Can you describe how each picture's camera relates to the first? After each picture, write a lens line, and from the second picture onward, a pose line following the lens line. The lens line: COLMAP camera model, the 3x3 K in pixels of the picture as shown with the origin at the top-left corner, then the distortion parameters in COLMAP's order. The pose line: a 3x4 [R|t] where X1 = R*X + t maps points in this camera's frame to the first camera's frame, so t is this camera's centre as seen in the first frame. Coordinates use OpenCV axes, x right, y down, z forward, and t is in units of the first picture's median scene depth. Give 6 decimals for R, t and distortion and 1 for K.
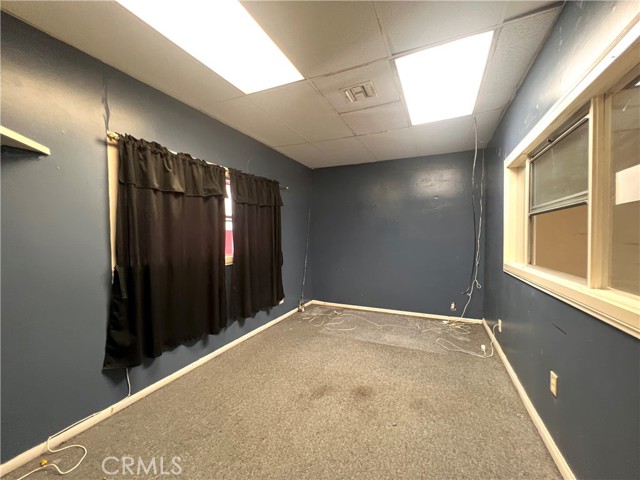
lens RADIAL K [[255.8, 0, 321.1], [0, 255.8, 242.2], [0, 0, 1]] dist [-0.000827, -0.000386]
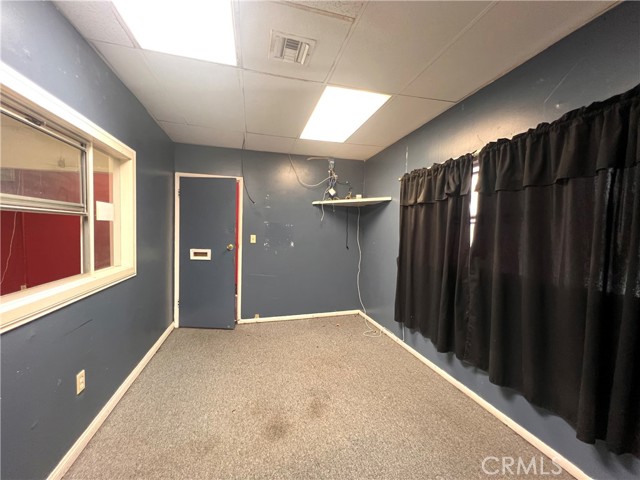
lens RADIAL K [[255.8, 0, 320.3], [0, 255.8, 242.2], [0, 0, 1]] dist [-0.000827, -0.000386]
pose [[-0.768795, 0.018955, -0.639214, 0.575131], [-0.032099, 0.997157, 0.068175, -0.084888], [0.638689, 0.072931, -0.766001, 1.686807]]
